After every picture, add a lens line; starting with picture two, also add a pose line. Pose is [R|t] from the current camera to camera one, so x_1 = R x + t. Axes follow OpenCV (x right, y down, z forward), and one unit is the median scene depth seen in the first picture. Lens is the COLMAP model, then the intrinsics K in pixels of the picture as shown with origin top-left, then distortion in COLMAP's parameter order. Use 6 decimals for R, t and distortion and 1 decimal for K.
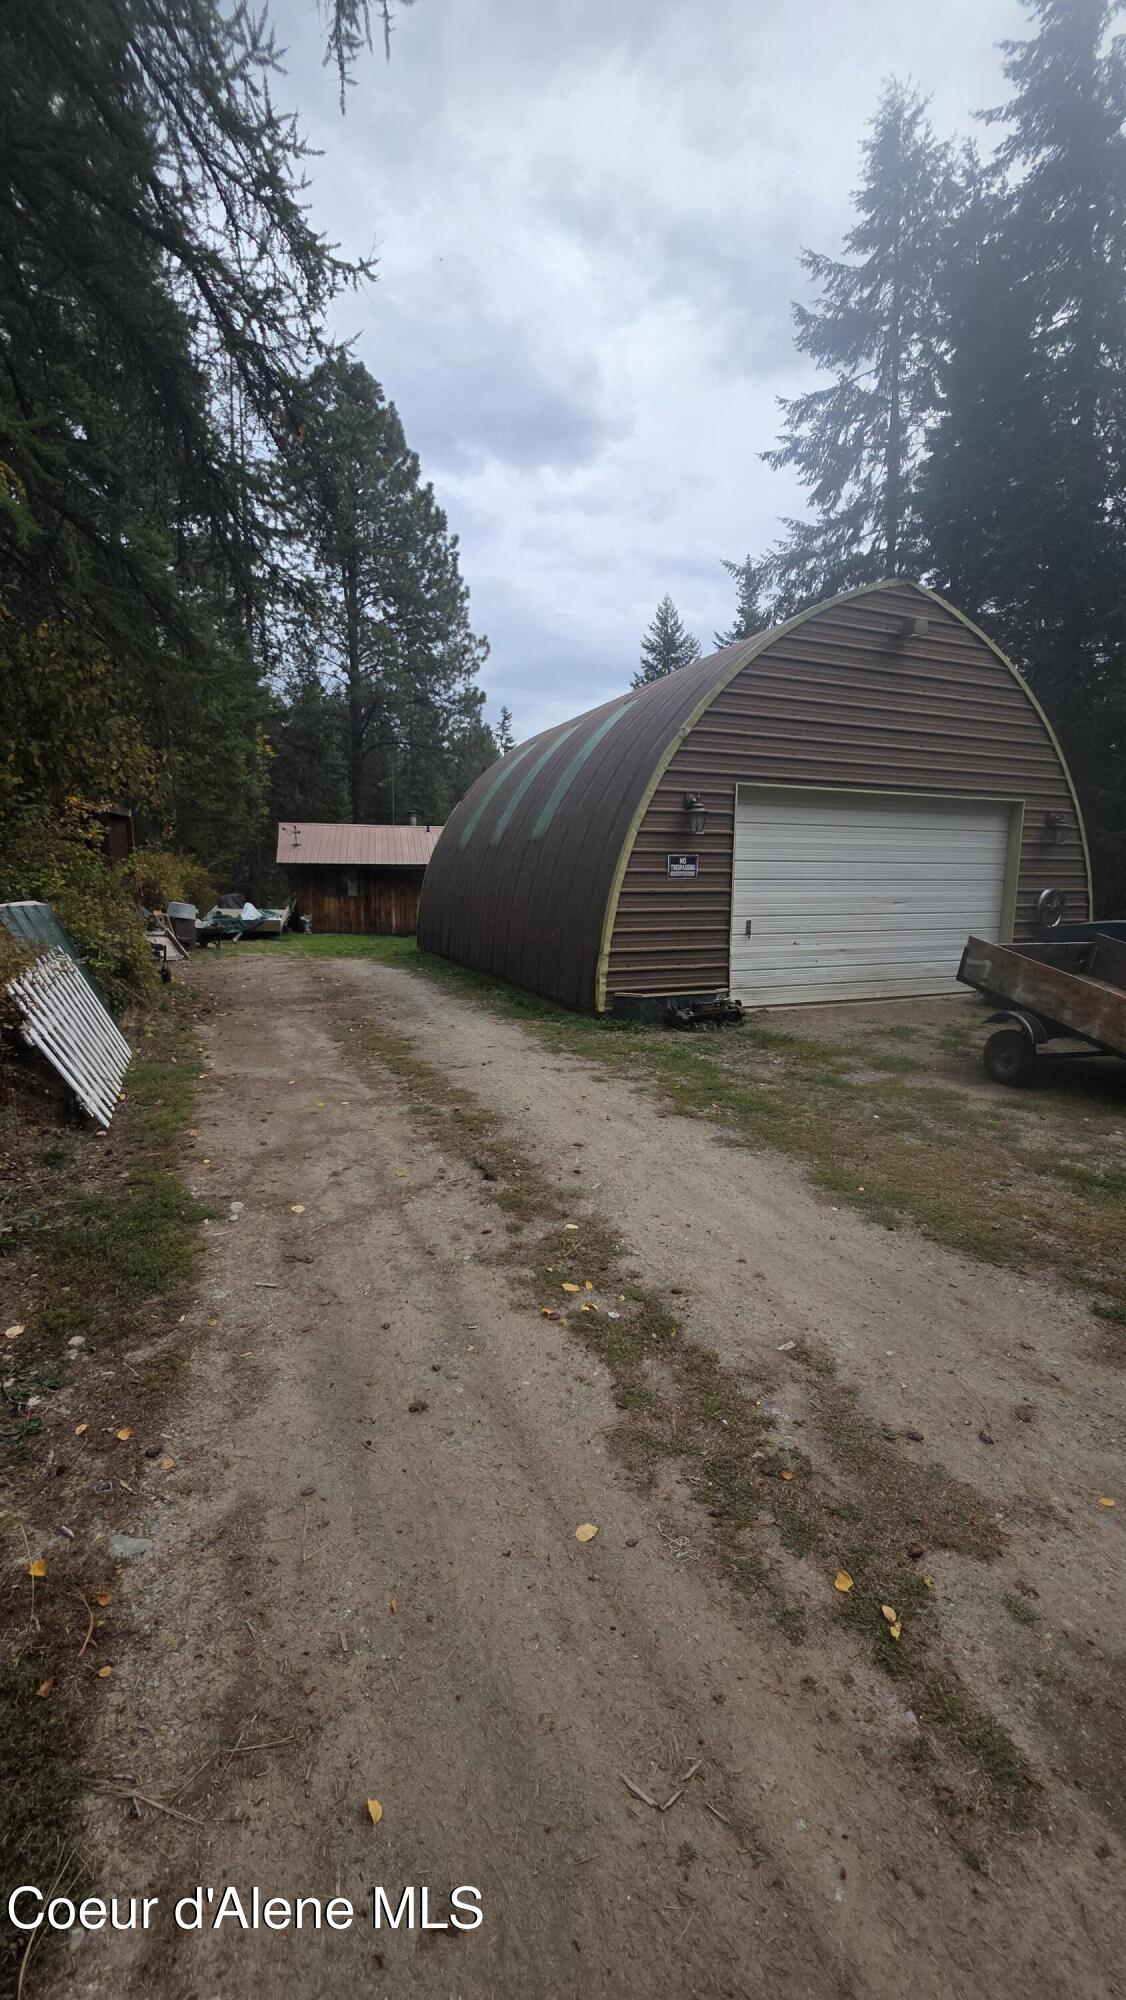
lens RADIAL K [[741.6, 0, 563.0], [0, 741.6, 1000.0], [0, 0, 1]] dist [0.007910, 0.000141]
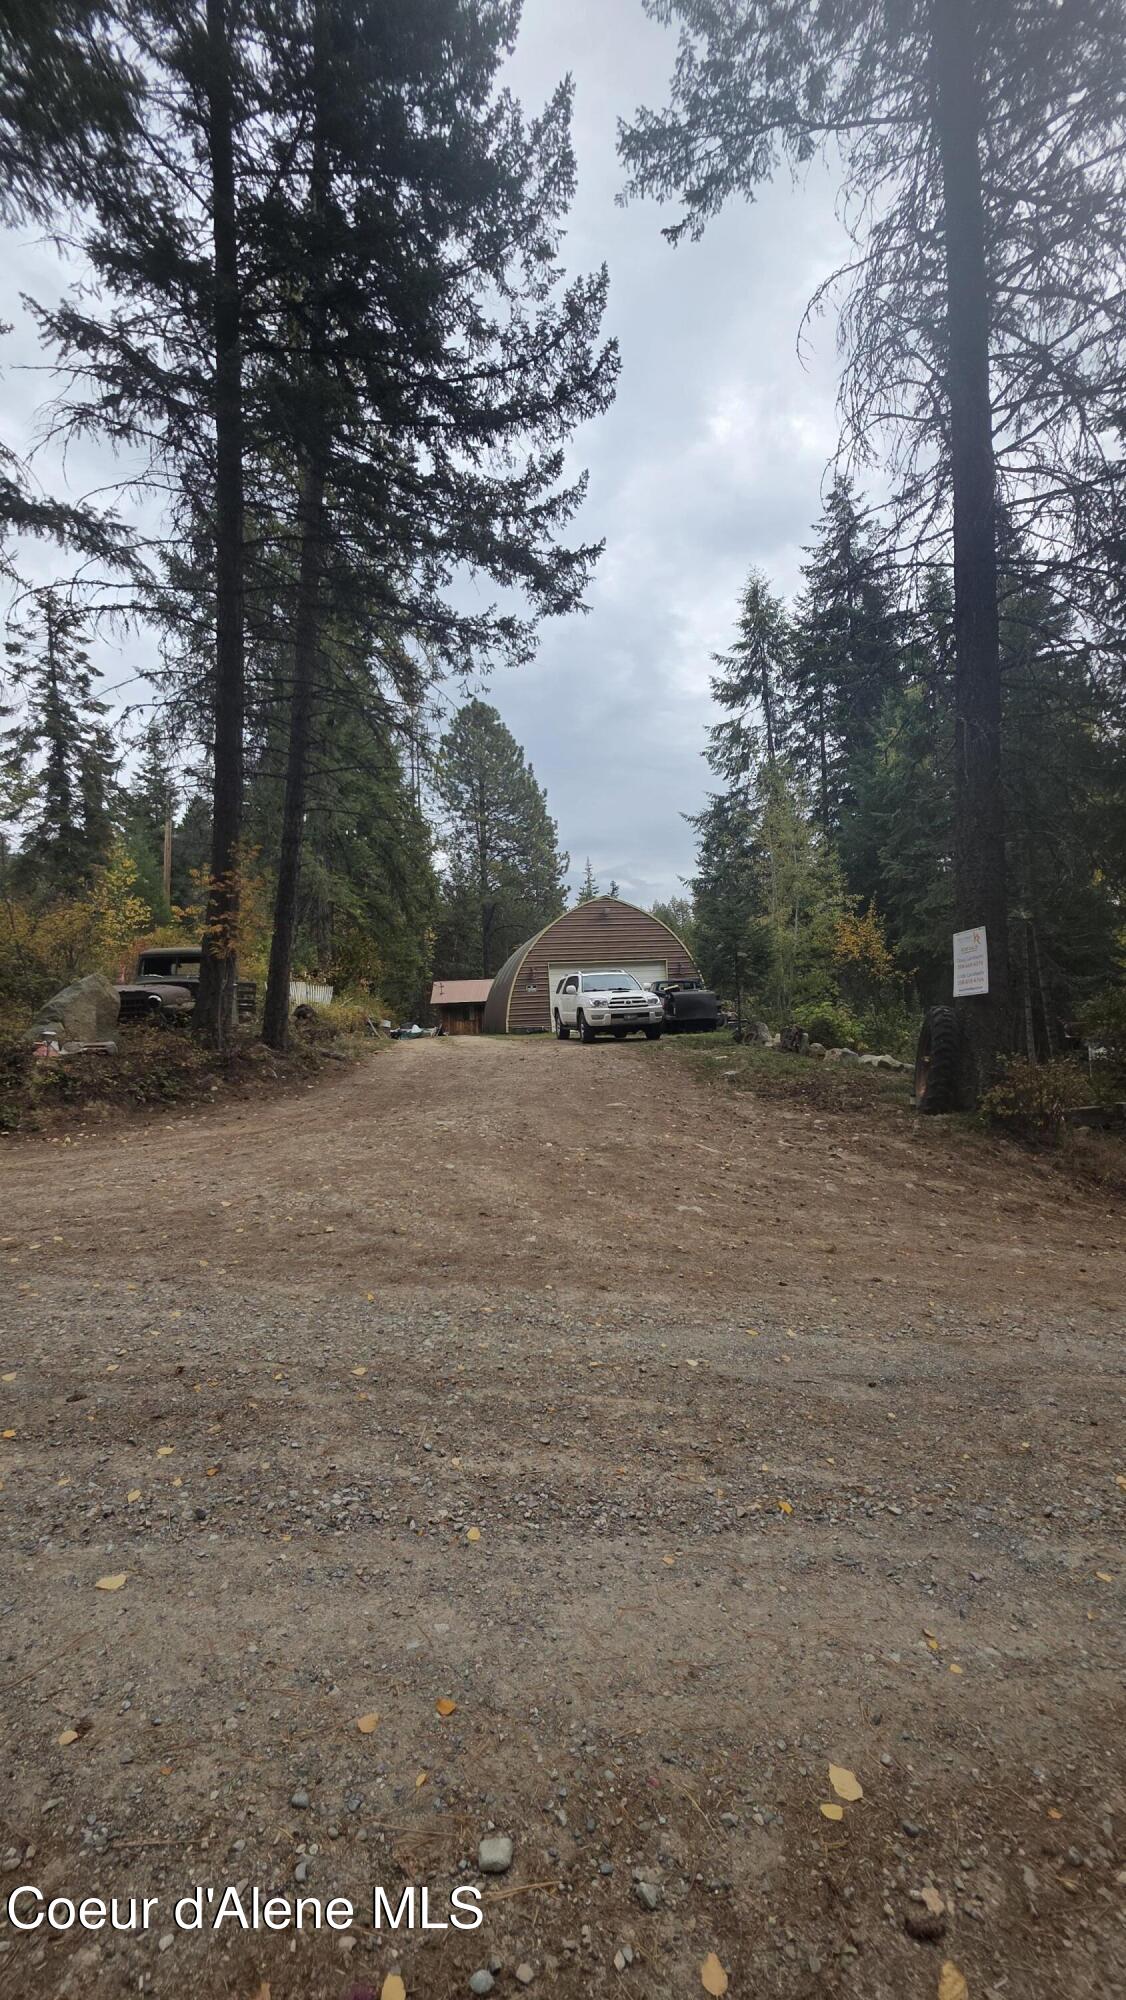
lens RADIAL K [[741.6, 0, 563.0], [0, 741.6, 1000.0], [0, 0, 1]] dist [0.007910, 0.000141]
pose [[0.976853, -0.059514, -0.205465, 0.277422], [0.019758, 0.981515, -0.190361, 0.144674], [0.212996, 0.181895, 0.959972, -0.615333]]
